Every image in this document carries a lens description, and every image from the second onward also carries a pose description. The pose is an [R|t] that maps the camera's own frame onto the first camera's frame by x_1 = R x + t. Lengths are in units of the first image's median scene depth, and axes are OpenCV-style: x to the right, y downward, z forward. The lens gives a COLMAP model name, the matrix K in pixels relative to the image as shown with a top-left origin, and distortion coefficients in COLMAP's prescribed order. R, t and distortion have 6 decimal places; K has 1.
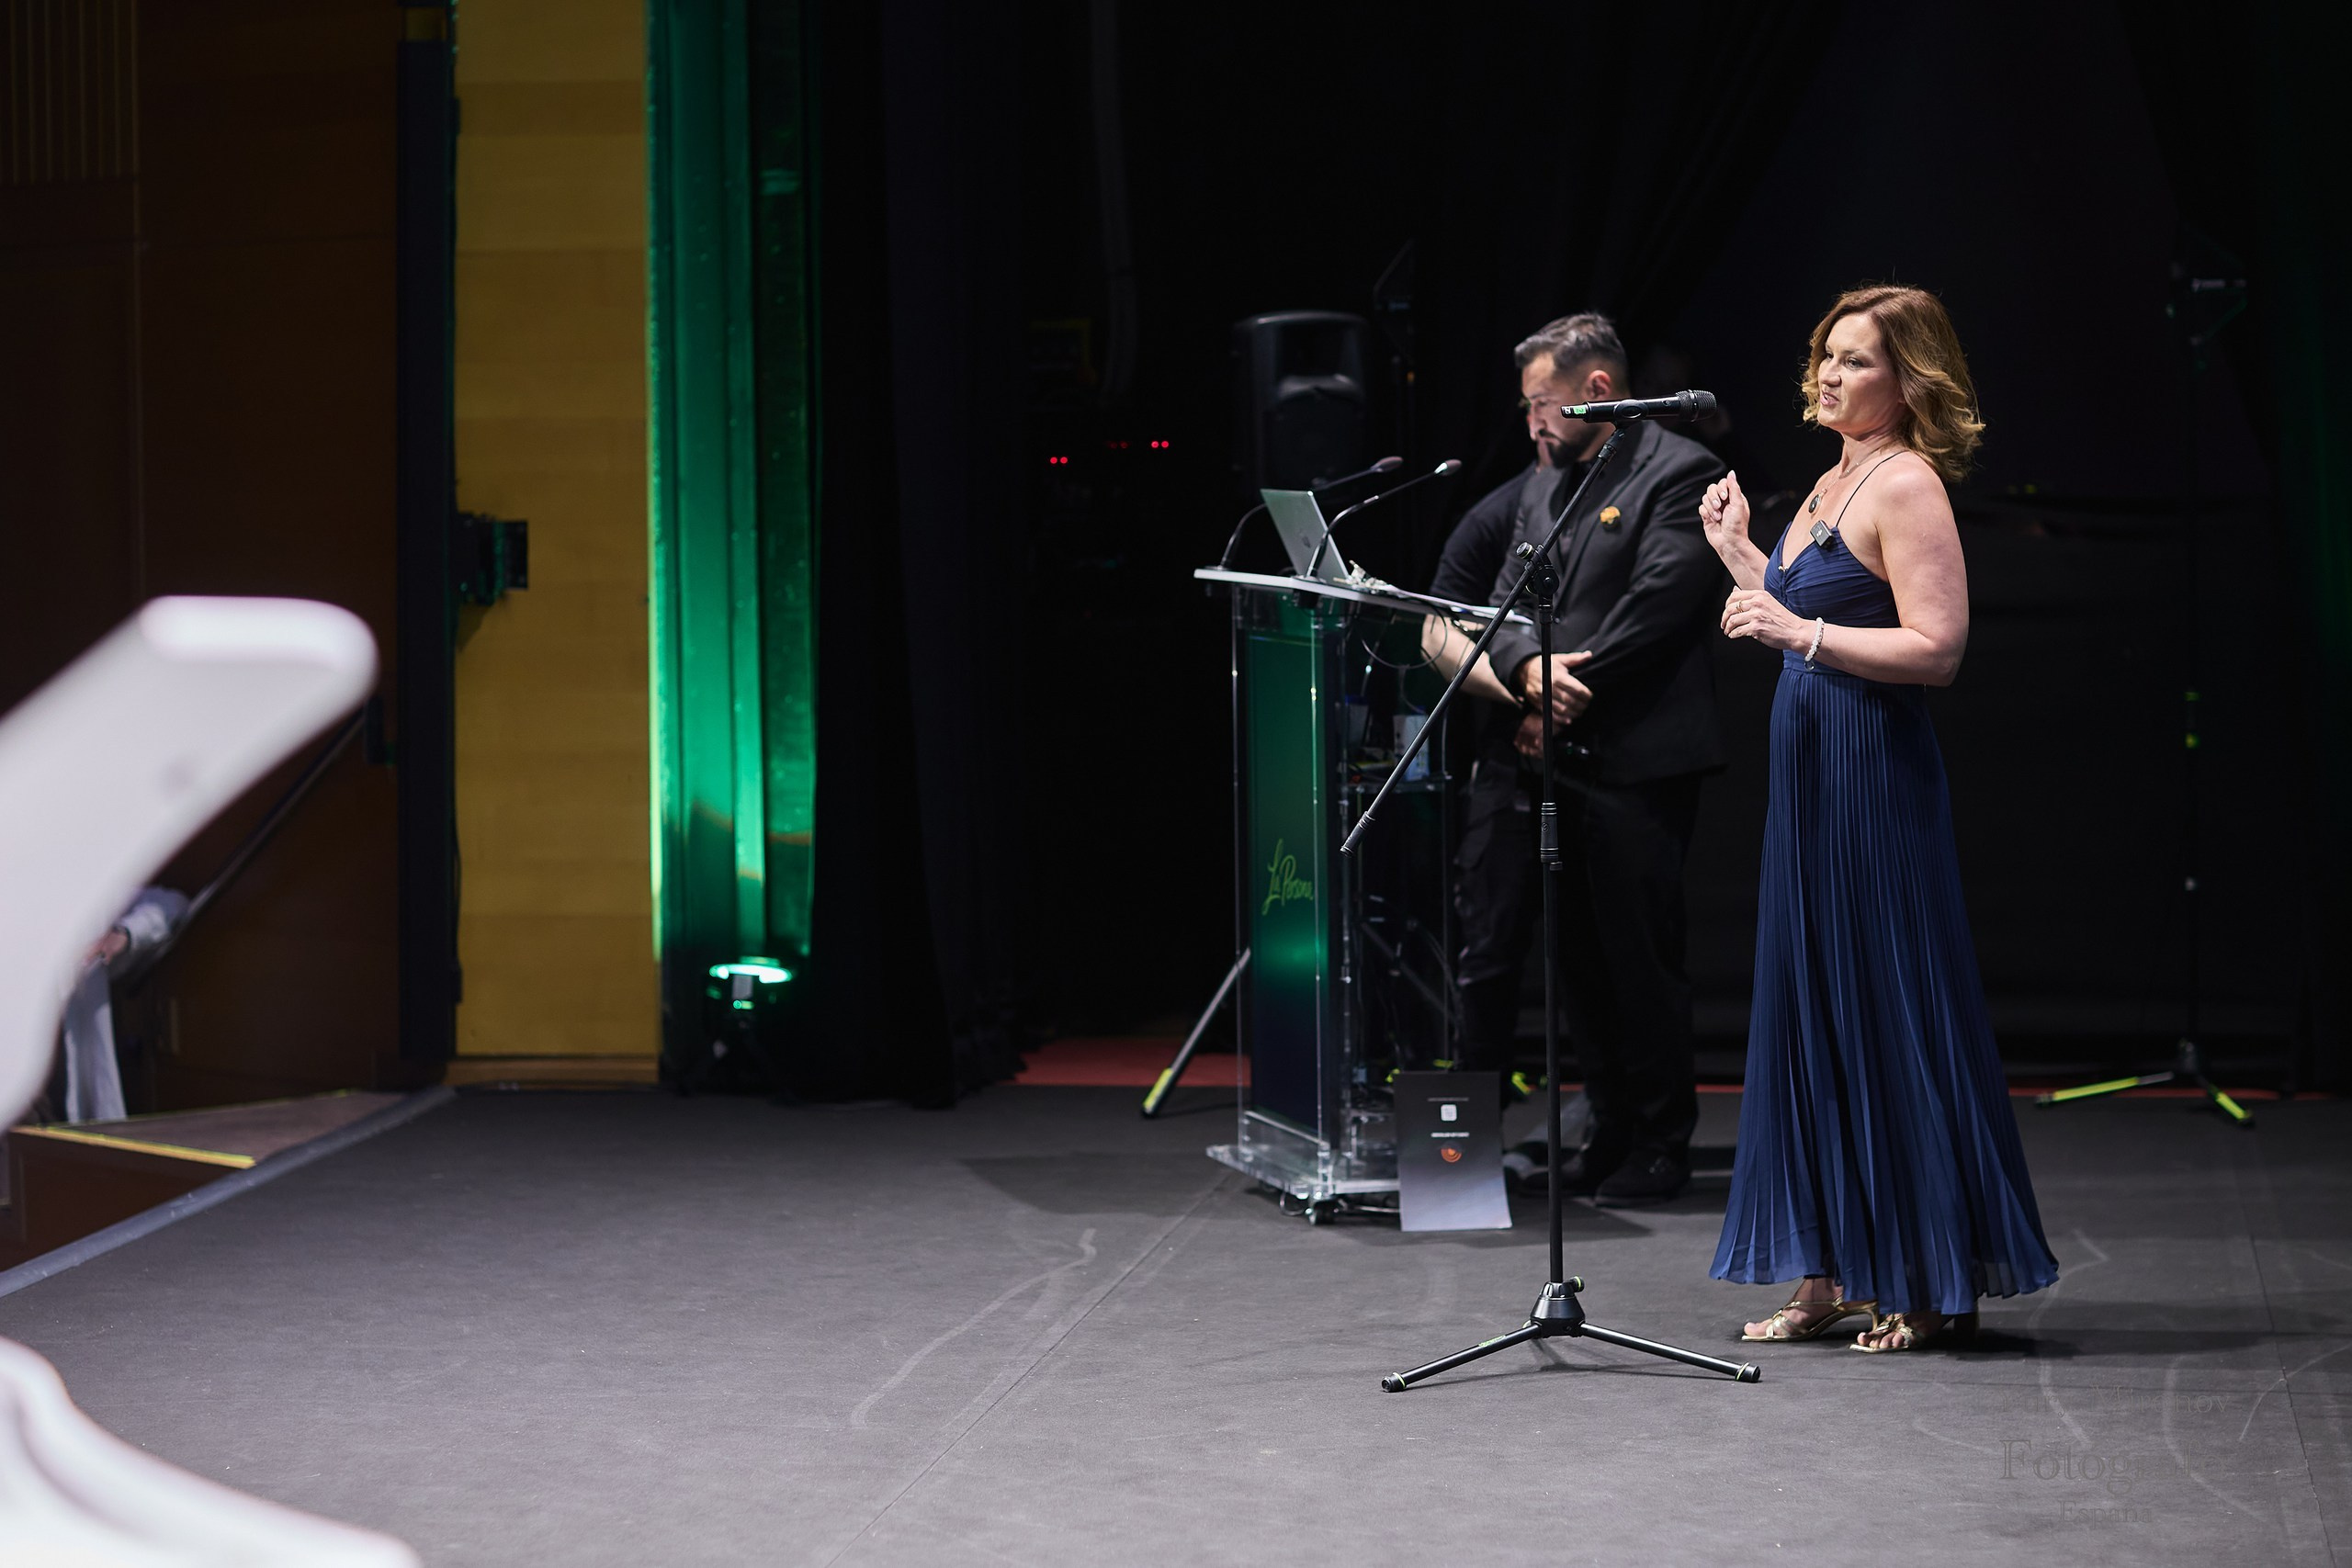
lens RADIAL K [[5888.8, 0, 1138.5], [0, 5888.8, 783.8], [0, 0, 1]] dist [-0.062787, -0.456512]
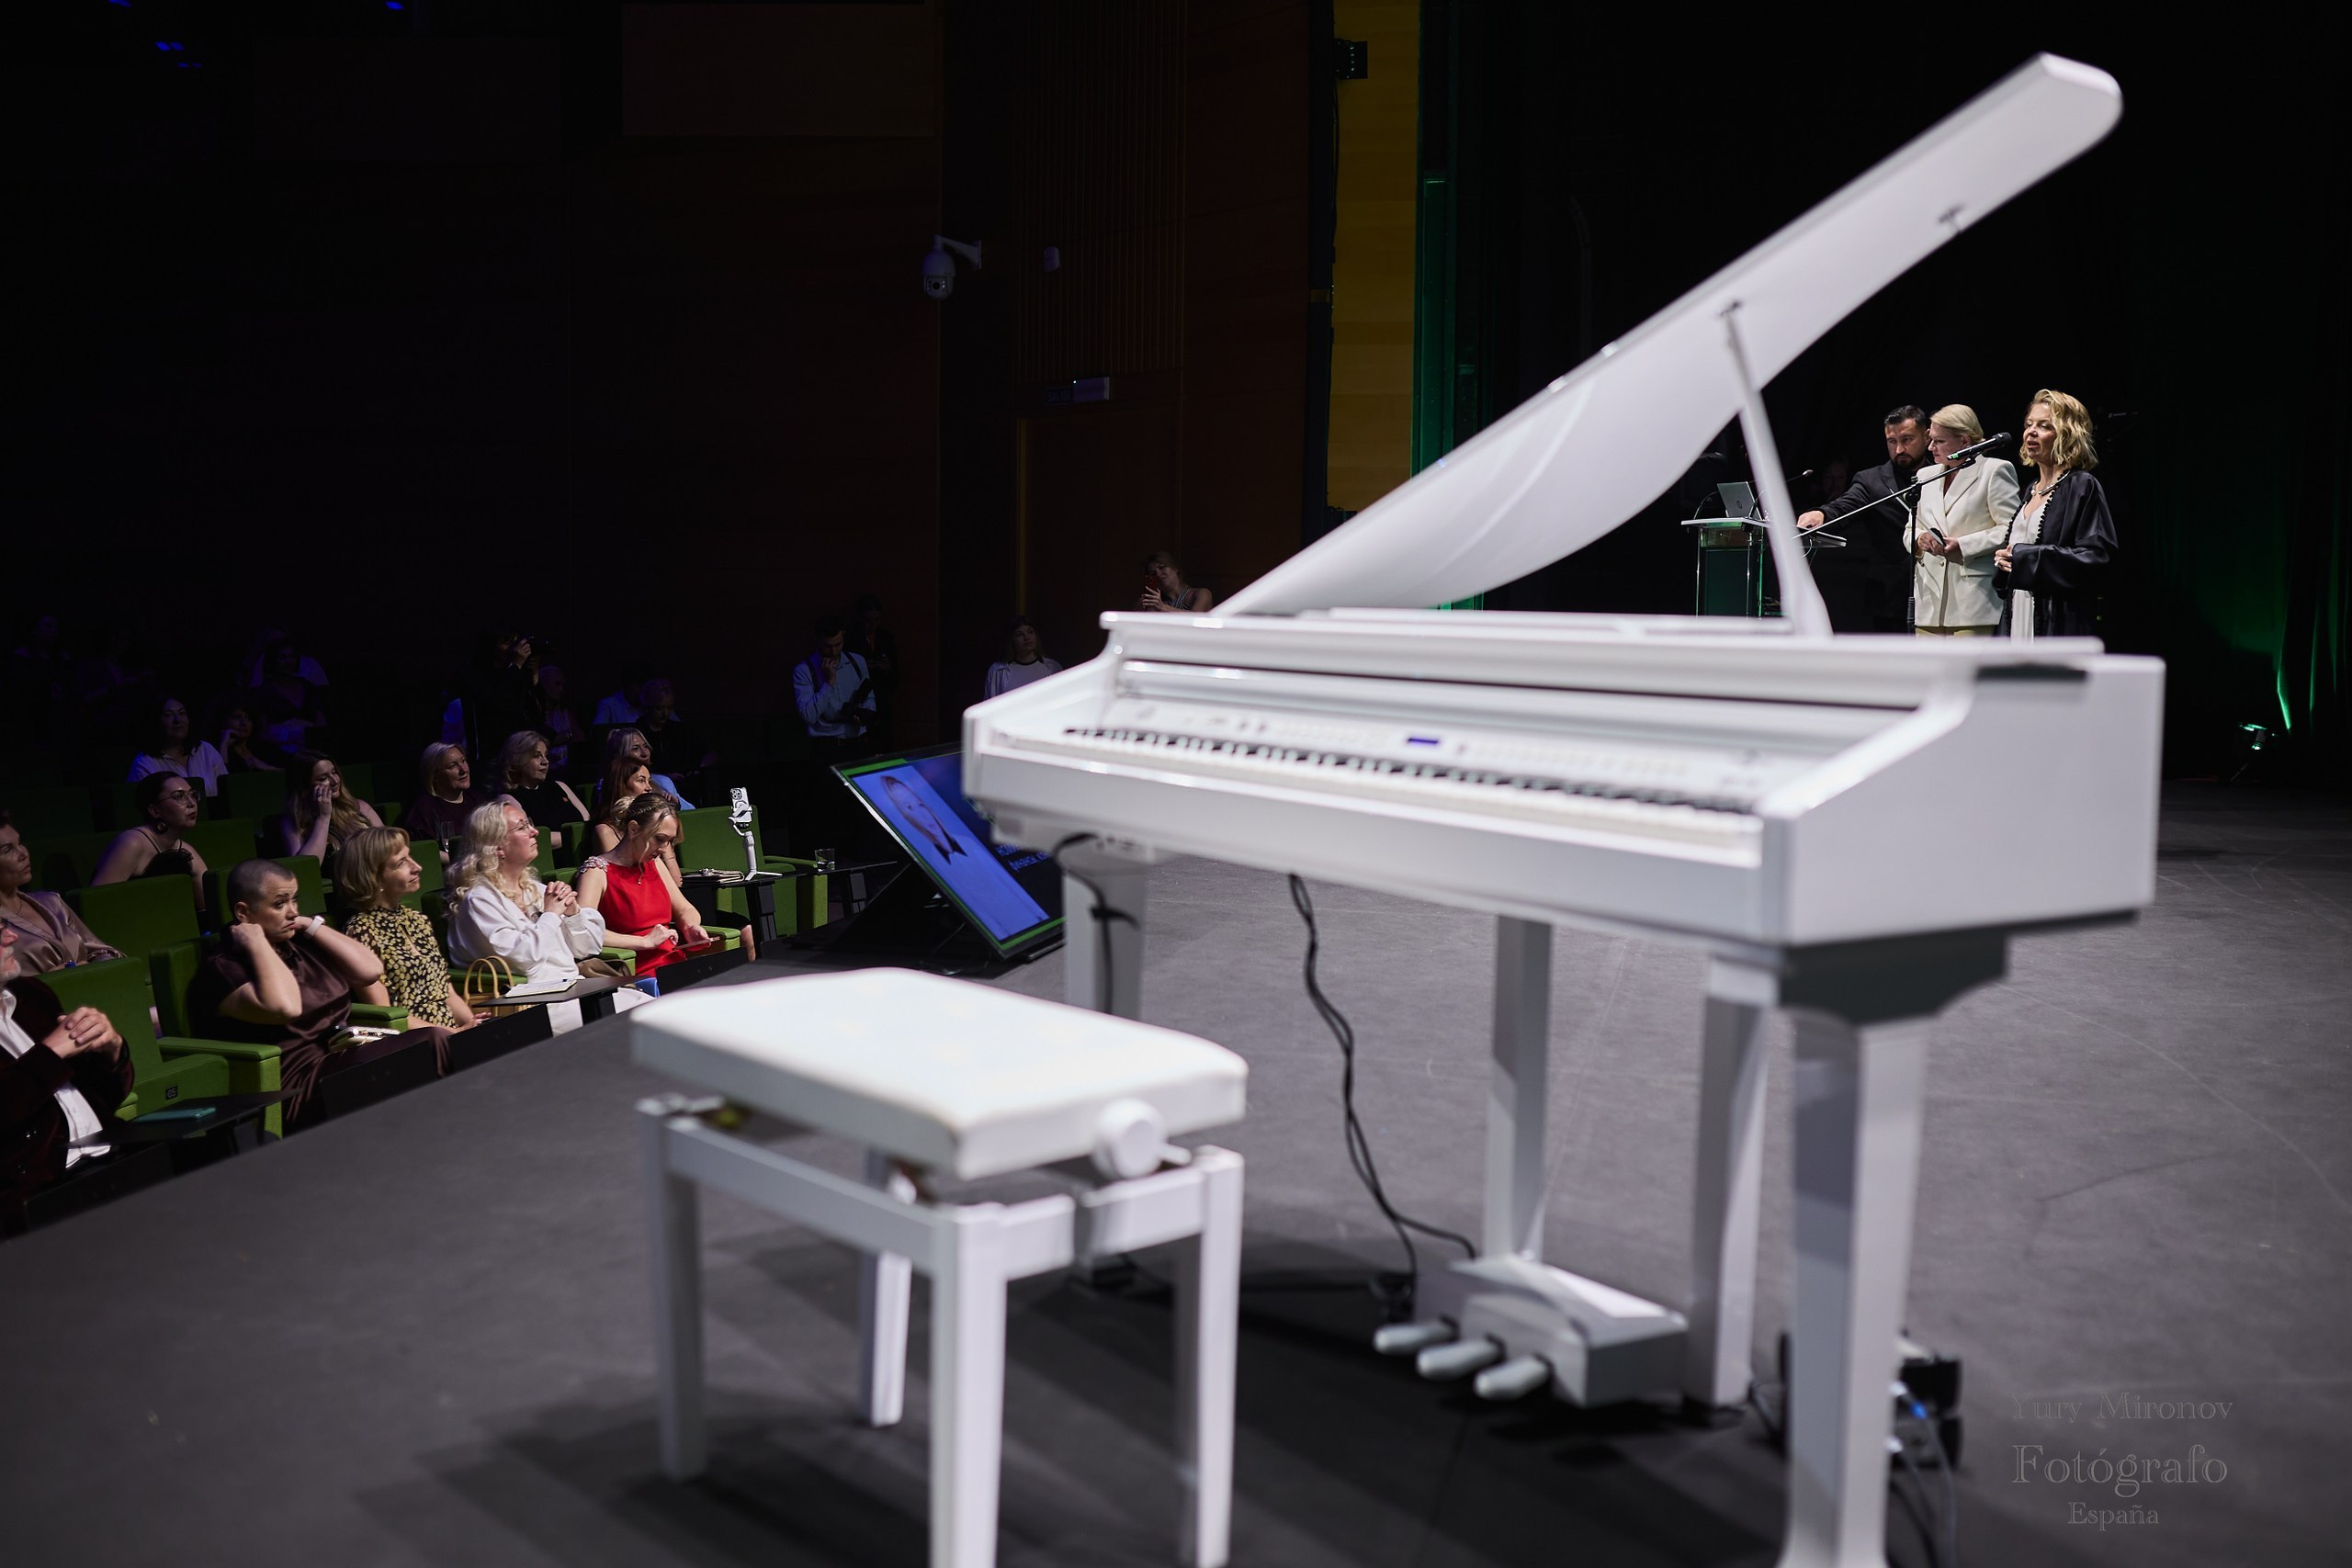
lens RADIAL K [[2285.4, 0, 1176.0], [0, 2285.4, 784.0], [0, 0, 1]] dist [-0.078358, 0.138063]
pose [[0.994837, 0.030786, -0.096707, -0.099145], [-0.028131, 0.999192, 0.028698, 0.046620], [0.097512, -0.025829, 0.994899, 0.105043]]
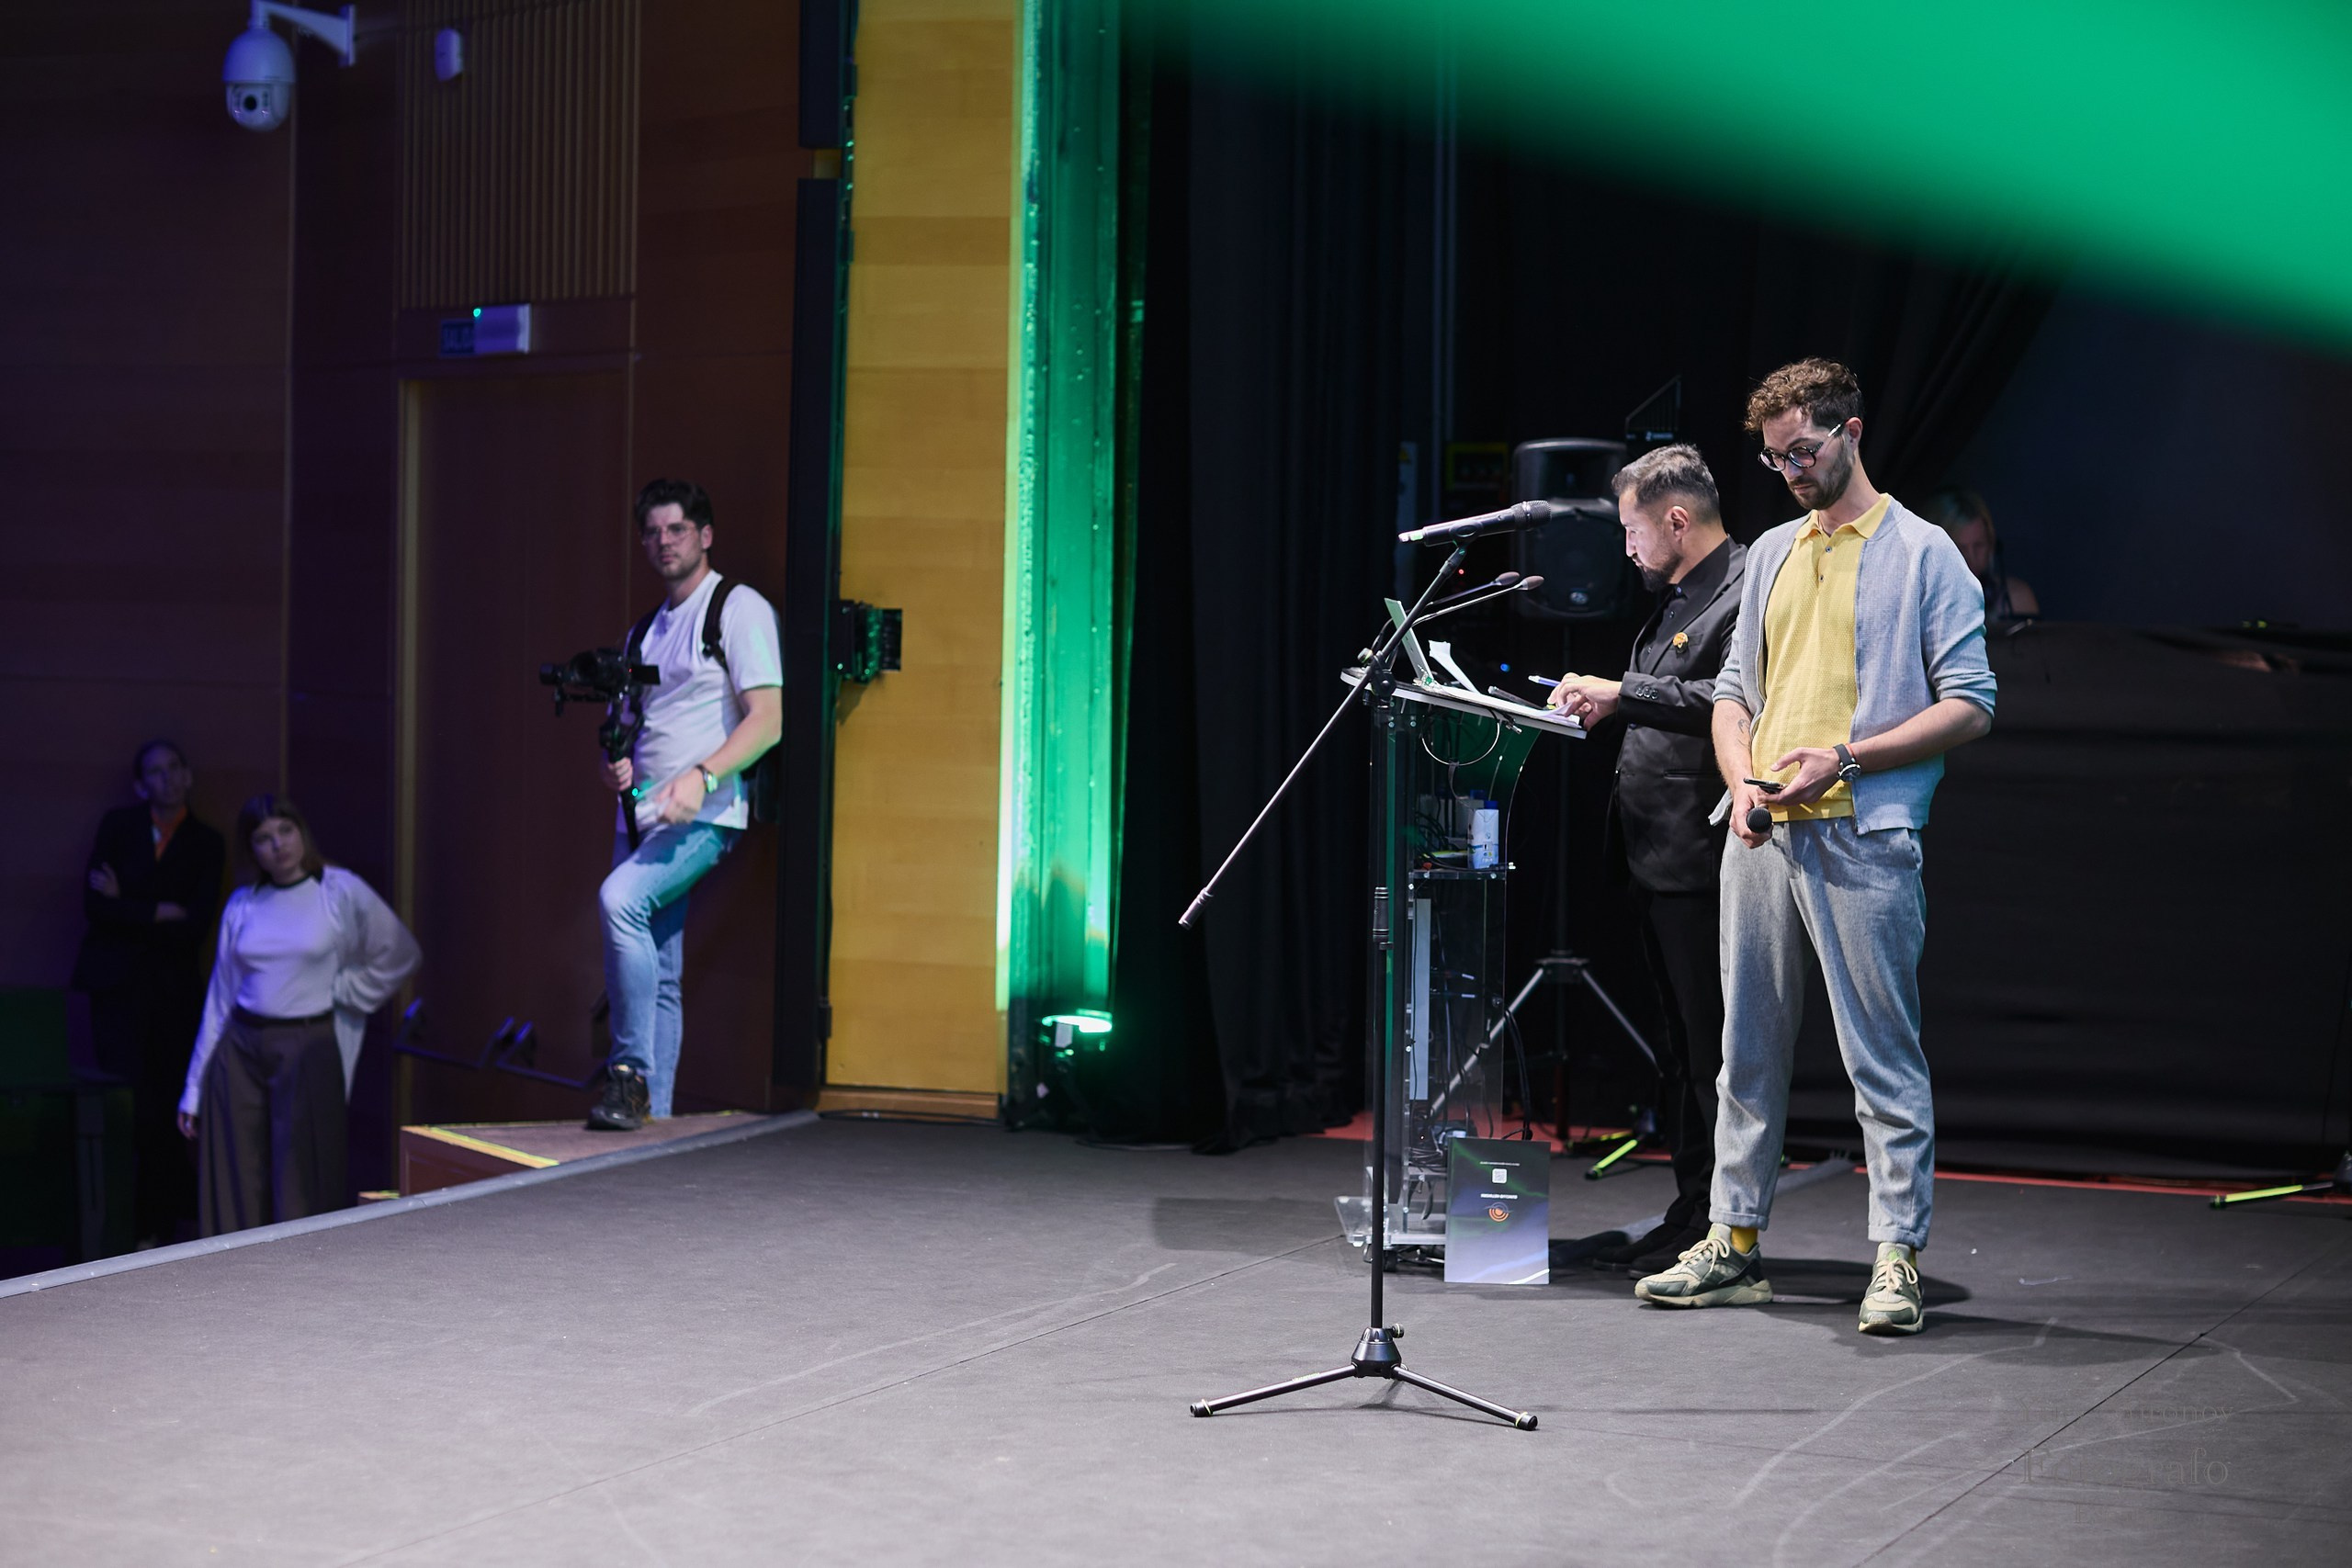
lens RADIAL K [[5450.2, 0, 1176.0], [0, 5450.2, 784.0], [0, 0, 1]] dist [-0.055042, -0.553235]
pose [[0.972541, 0.038849, -0.229468, 0.218352], [-0.042549, 0.999032, -0.011197, -0.002544], [0.228811, 0.020653, 0.973252, 0.006019]]
